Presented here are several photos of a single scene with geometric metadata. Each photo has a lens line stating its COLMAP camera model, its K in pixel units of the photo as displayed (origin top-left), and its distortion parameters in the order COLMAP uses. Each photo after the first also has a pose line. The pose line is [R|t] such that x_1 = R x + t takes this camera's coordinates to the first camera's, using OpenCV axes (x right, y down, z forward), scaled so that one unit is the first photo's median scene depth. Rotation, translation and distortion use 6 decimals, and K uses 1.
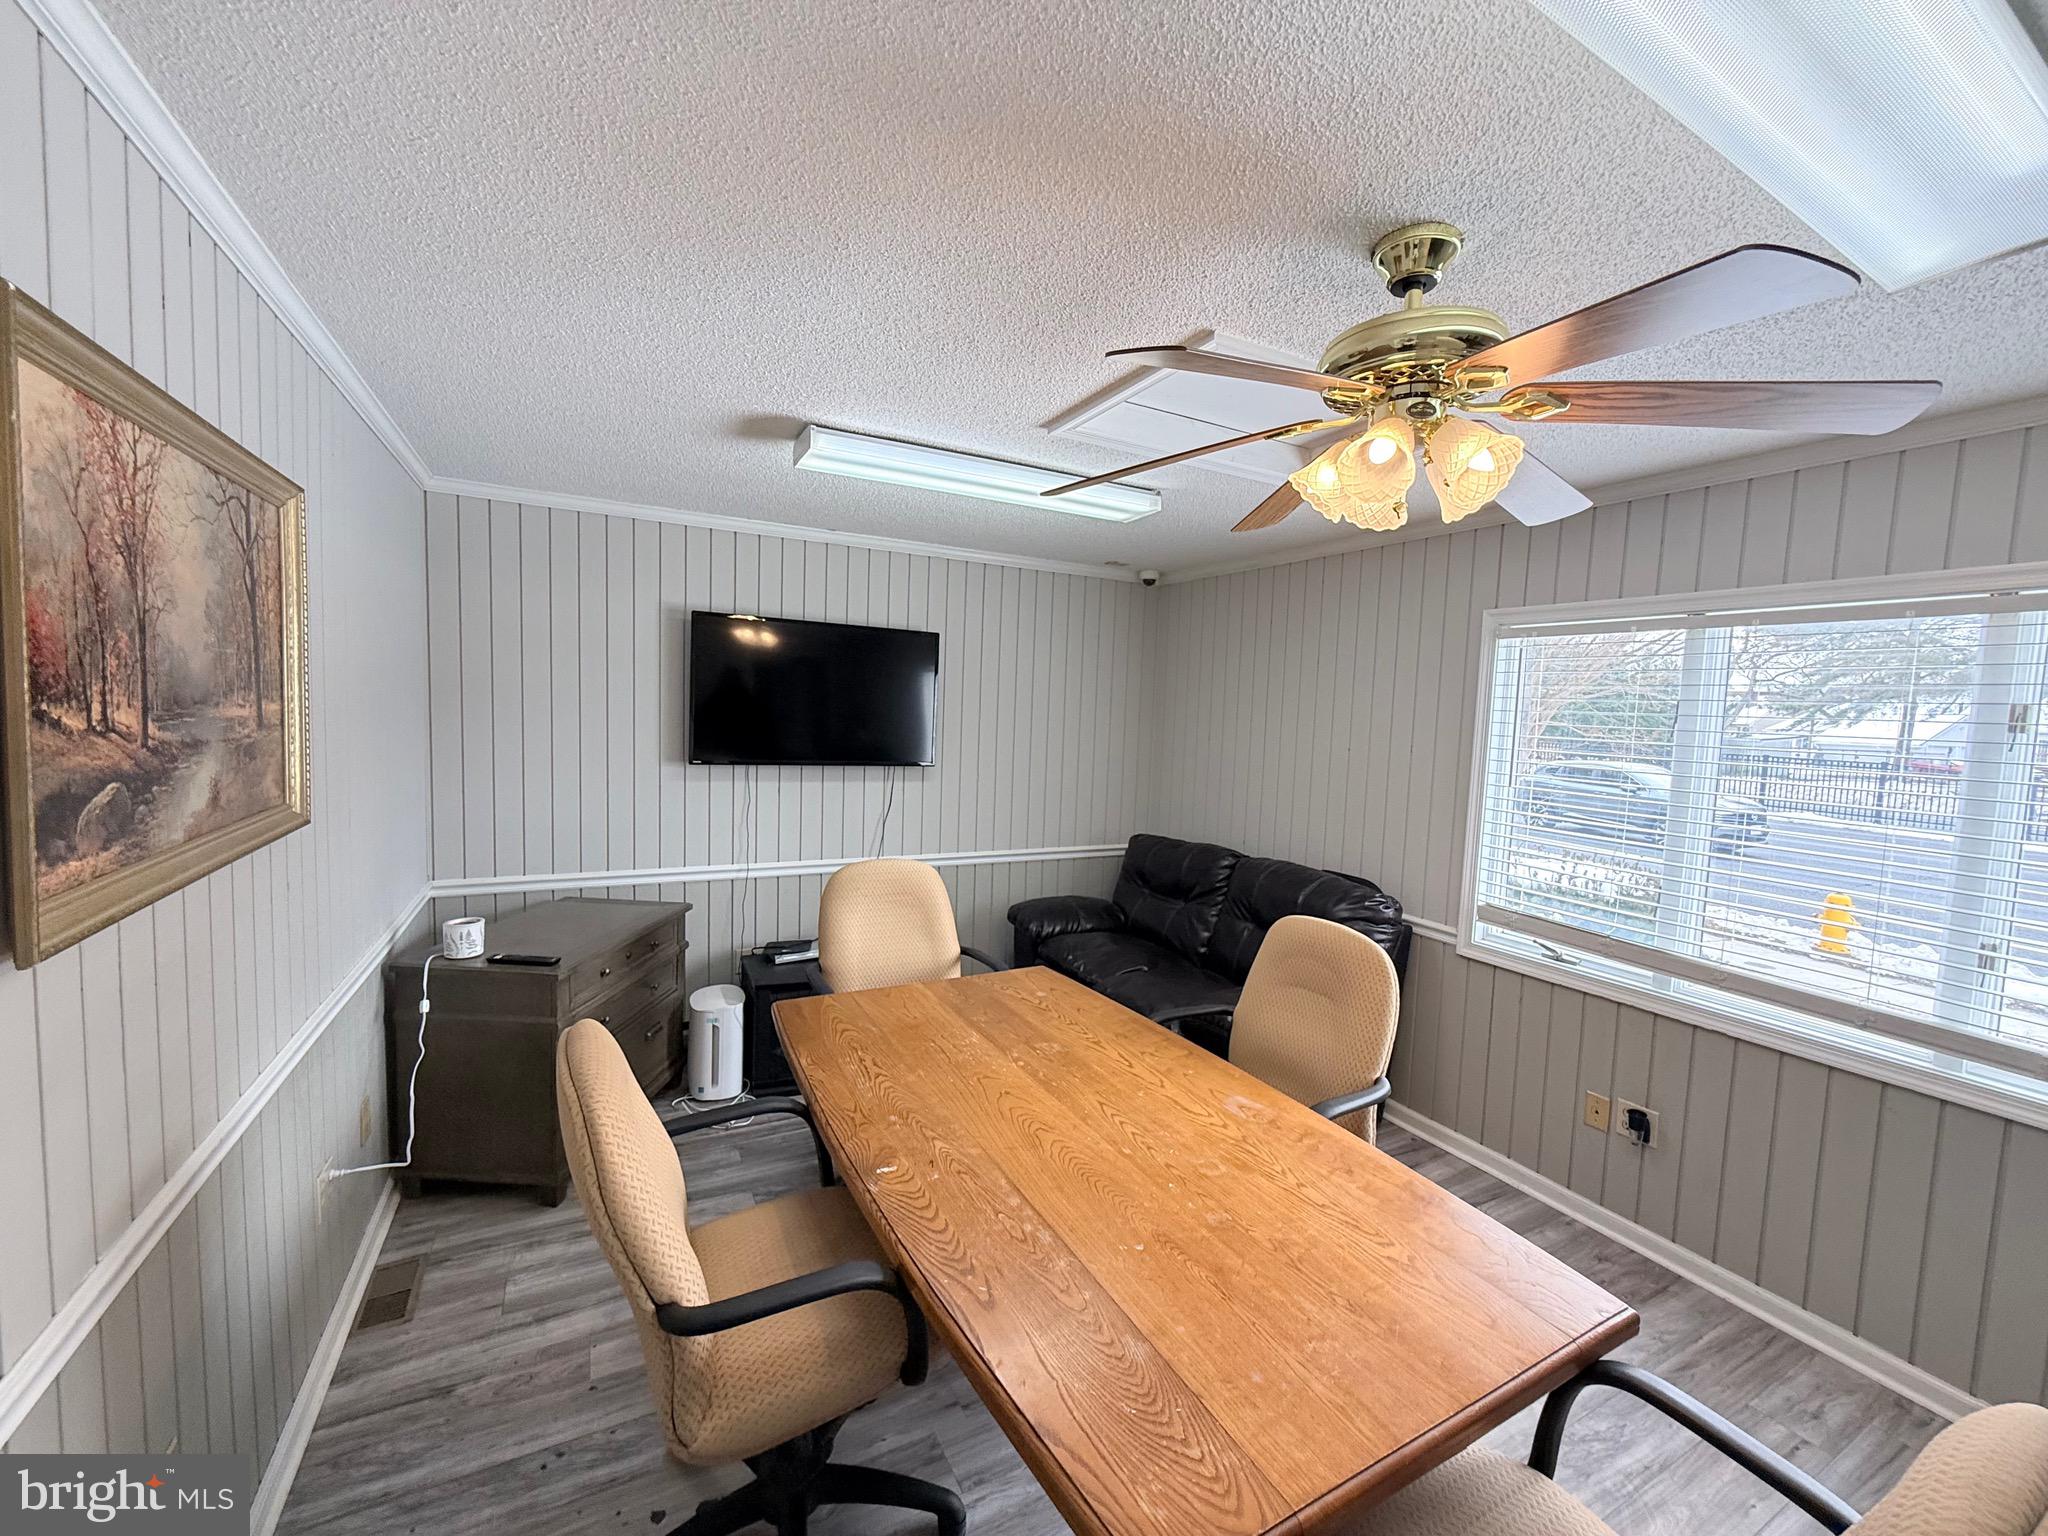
lens RADIAL K [[820.9, 0, 1027.6], [0, 820.9, 766.9], [0, 0, 1]] dist [0.002436, -0.000617]
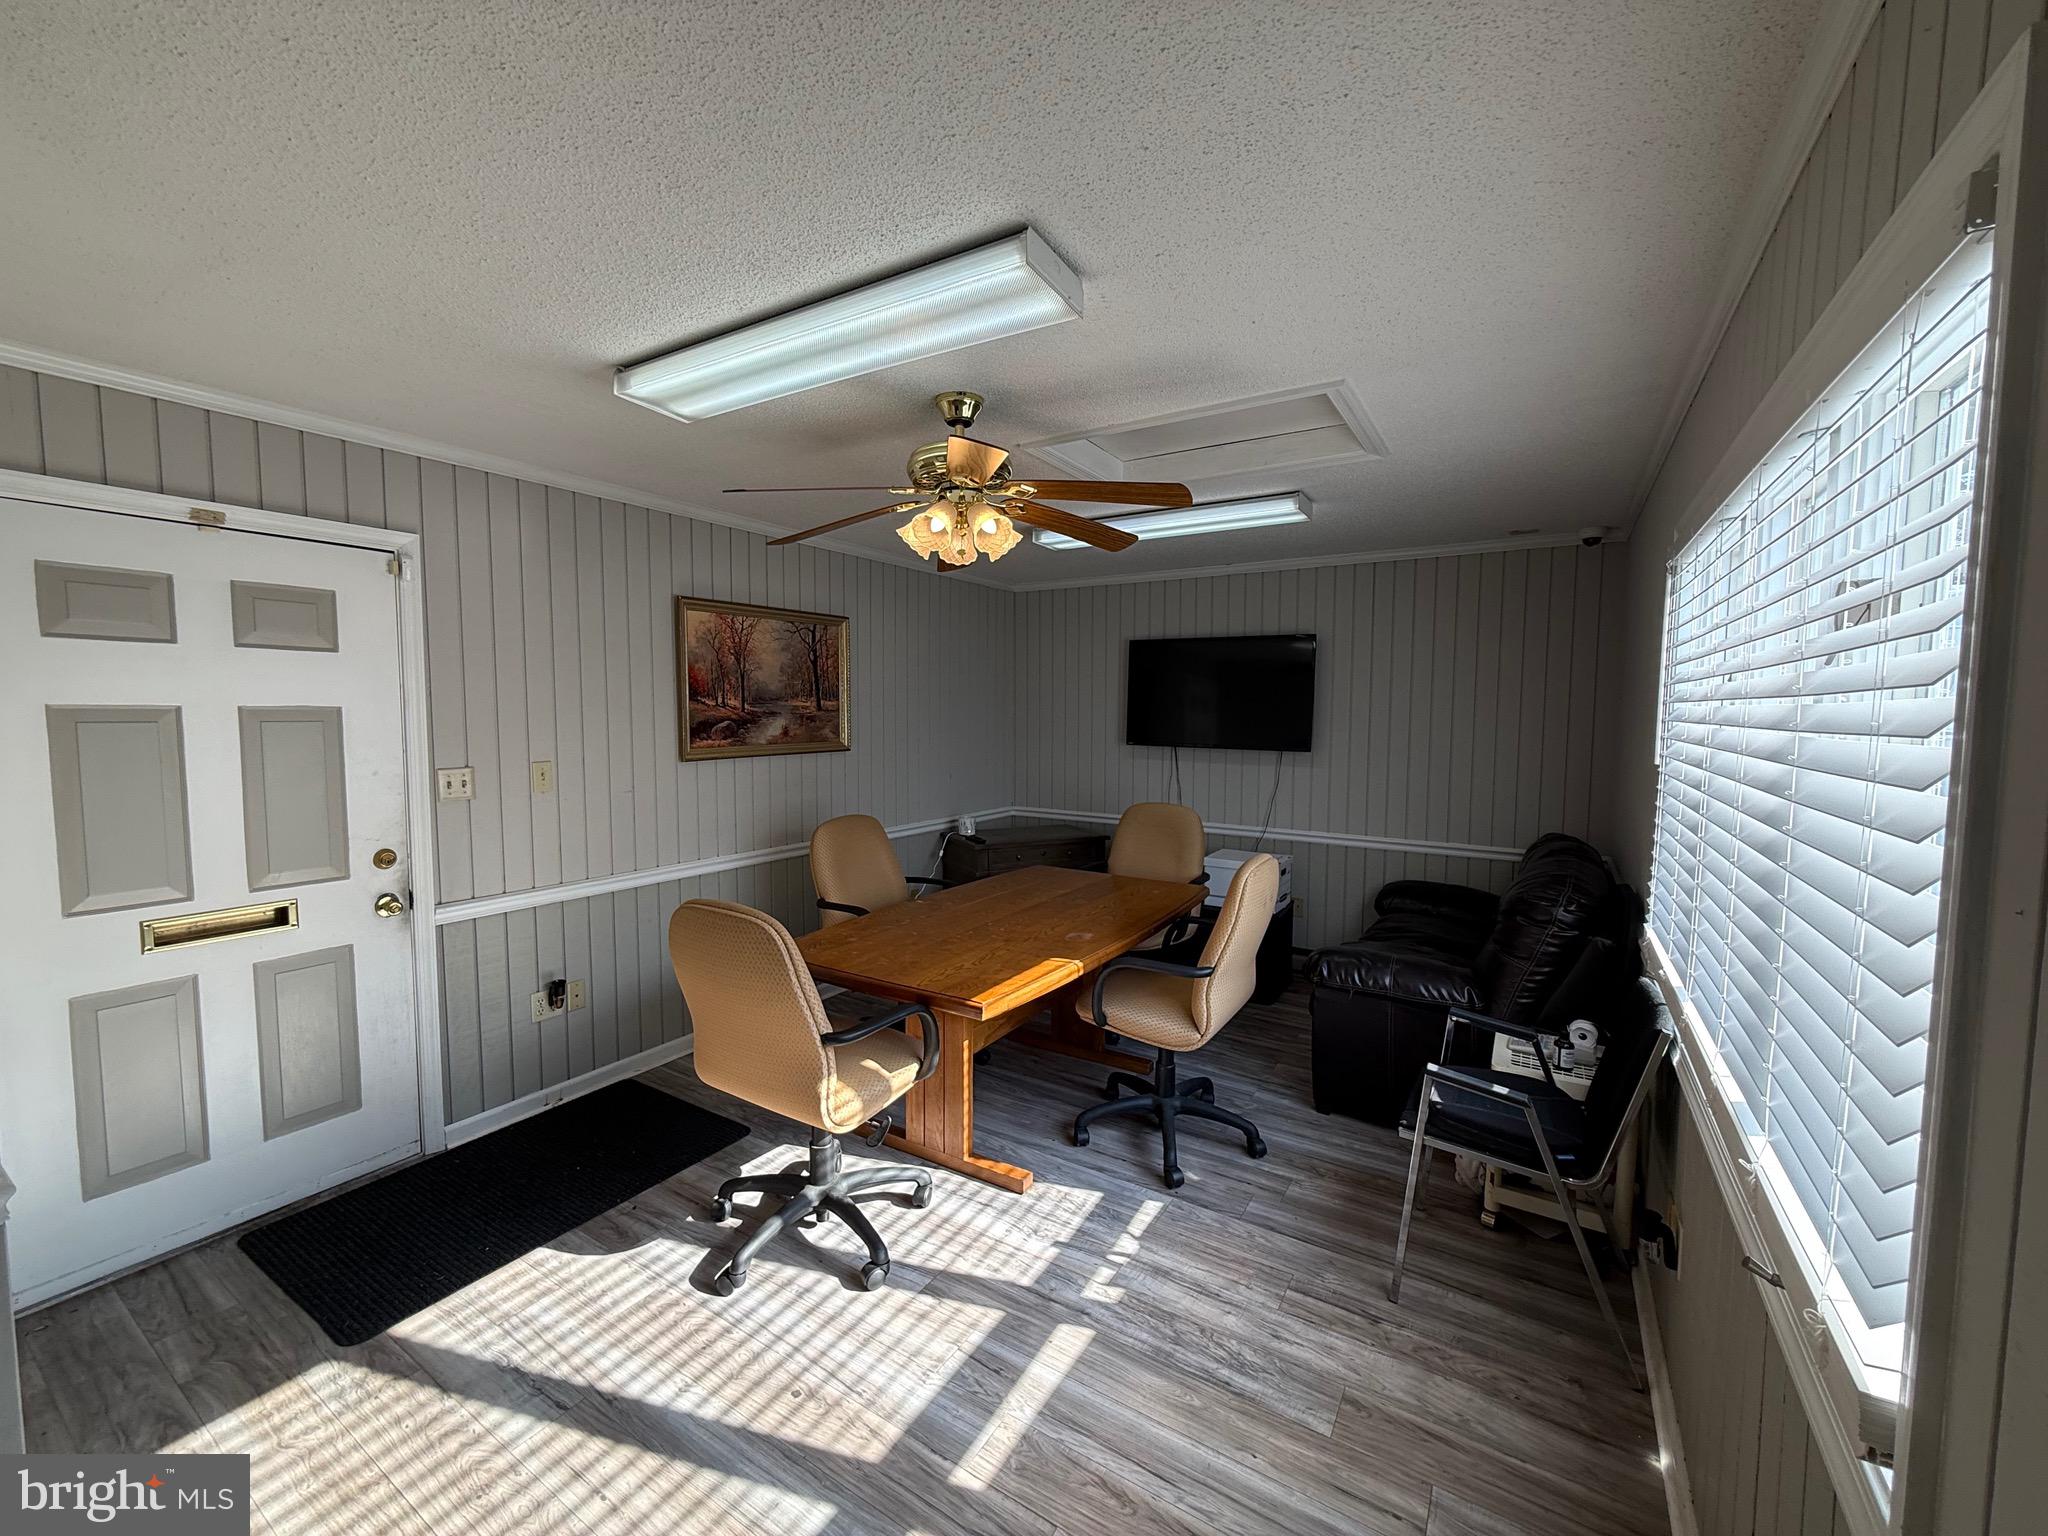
lens RADIAL K [[820.9, 0, 1028.3], [0, 820.9, 768.3], [0, 0, 1]] dist [0.002436, -0.000617]
pose [[0.493449, 0.029264, -0.869282, 1.798442], [-0.051352, 0.998671, 0.004470, 0.097653], [0.868257, 0.042434, 0.494296, 0.276239]]
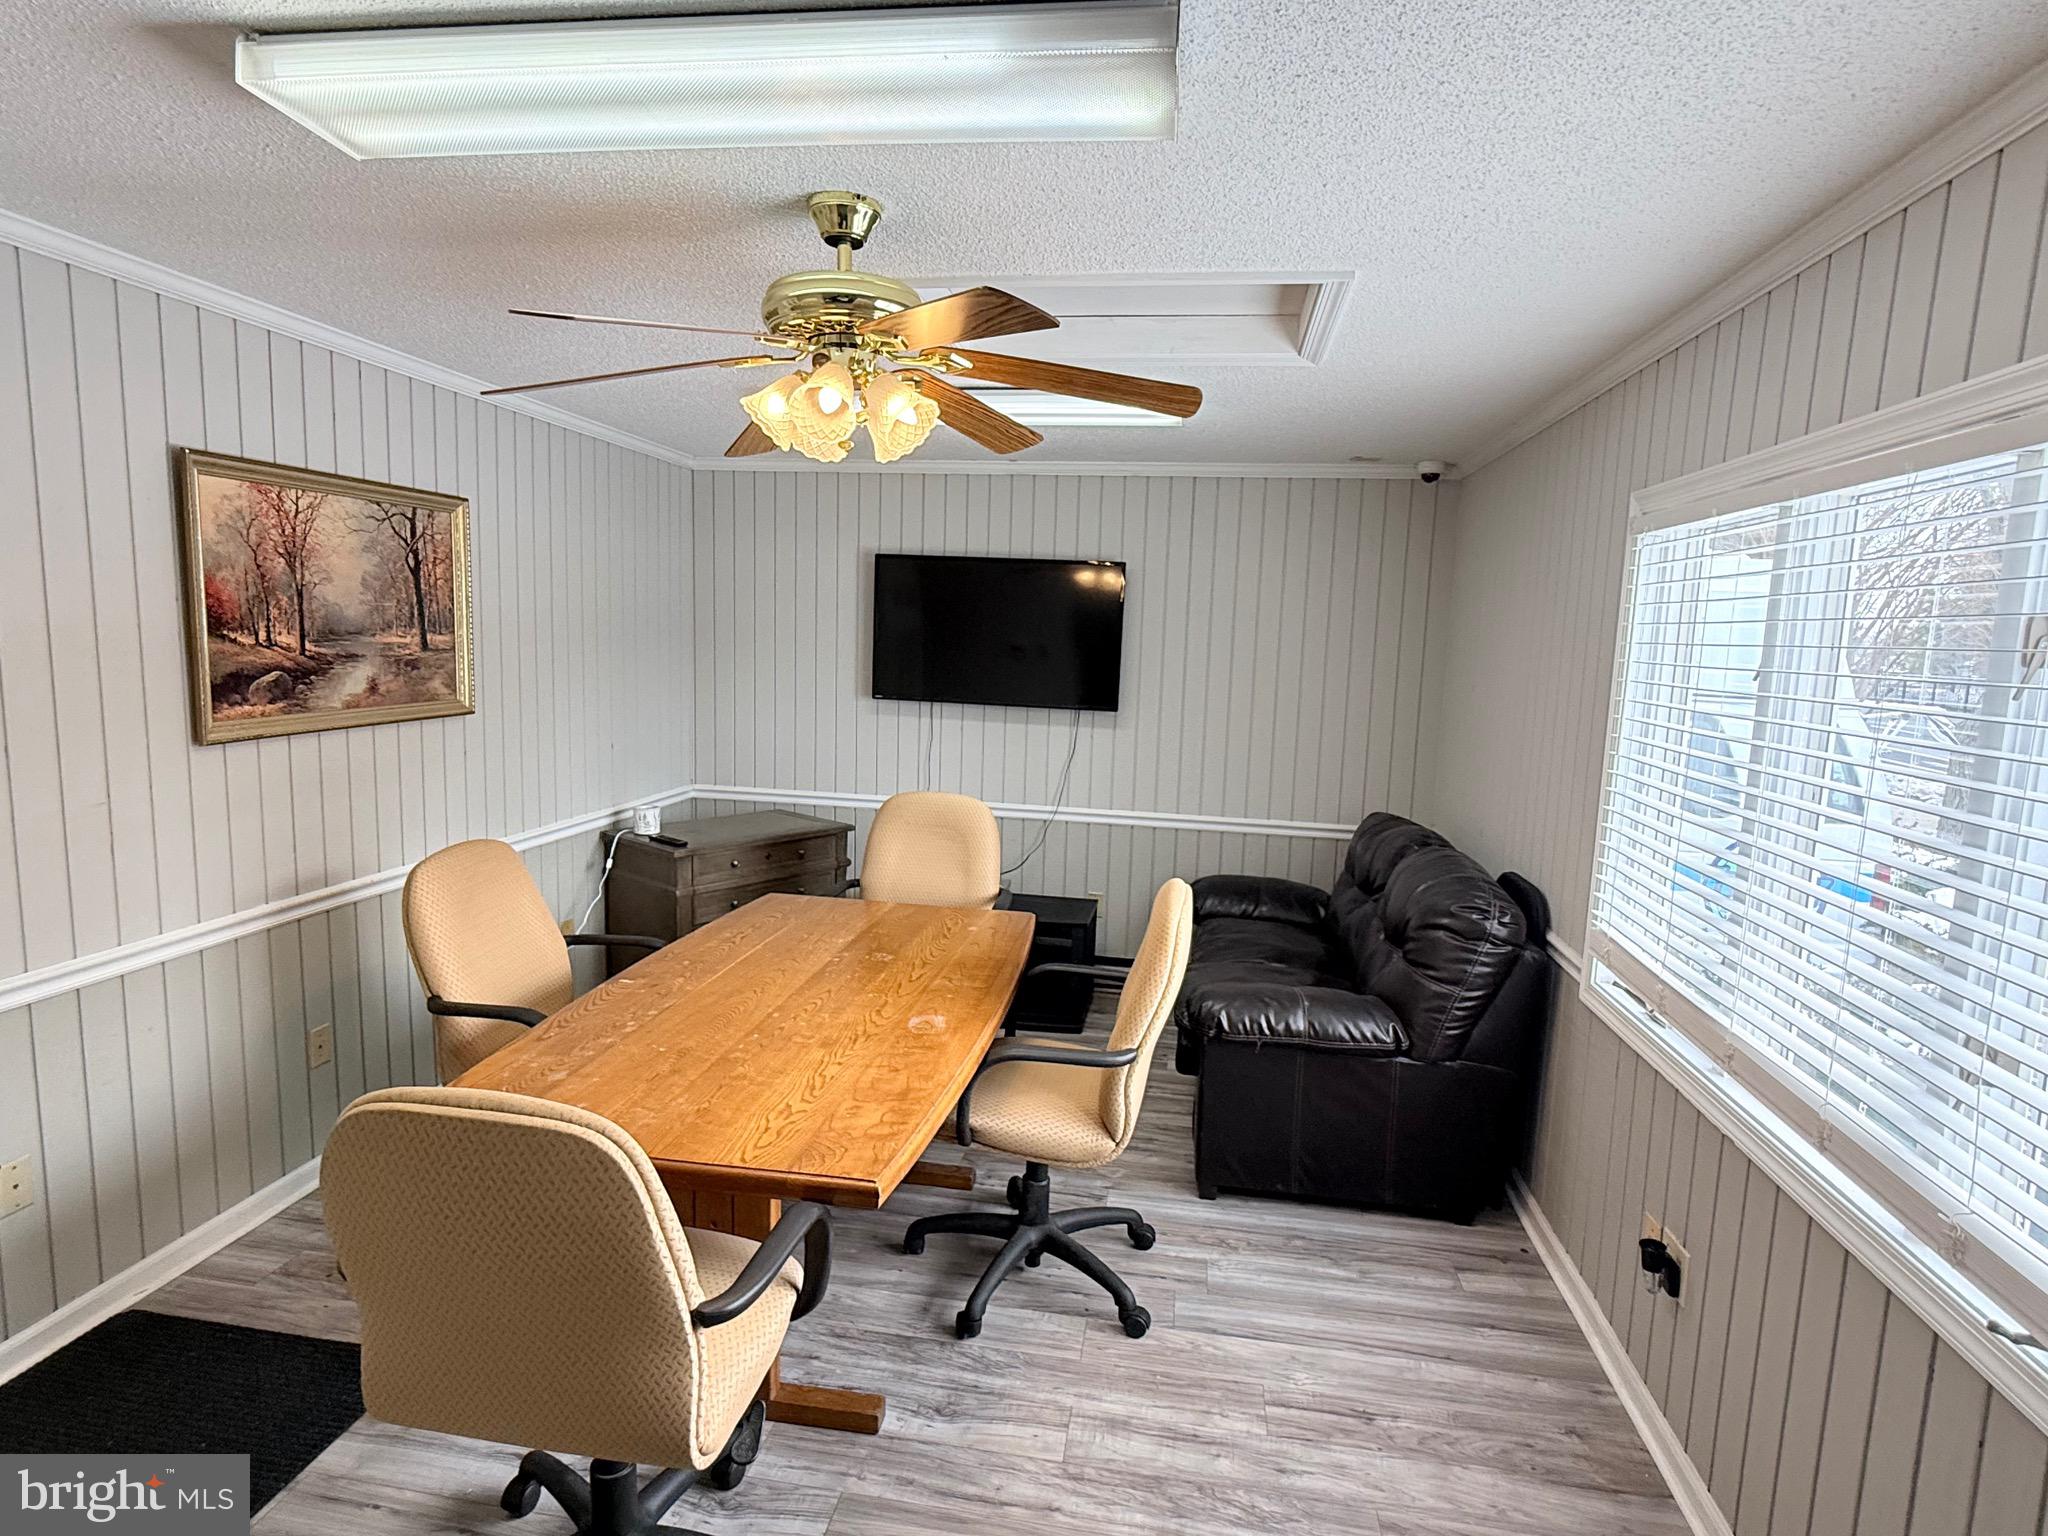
lens RADIAL K [[1087.7, 0, 1028.3], [0, 1087.7, 769.0], [0, 0, 1]] dist [0.001379, 0.000400]
pose [[0.793466, 0.065812, -0.605045, 1.408427], [-0.048271, 0.997810, 0.045229, 0.034306], [0.606697, -0.006682, 0.794905, -0.008498]]
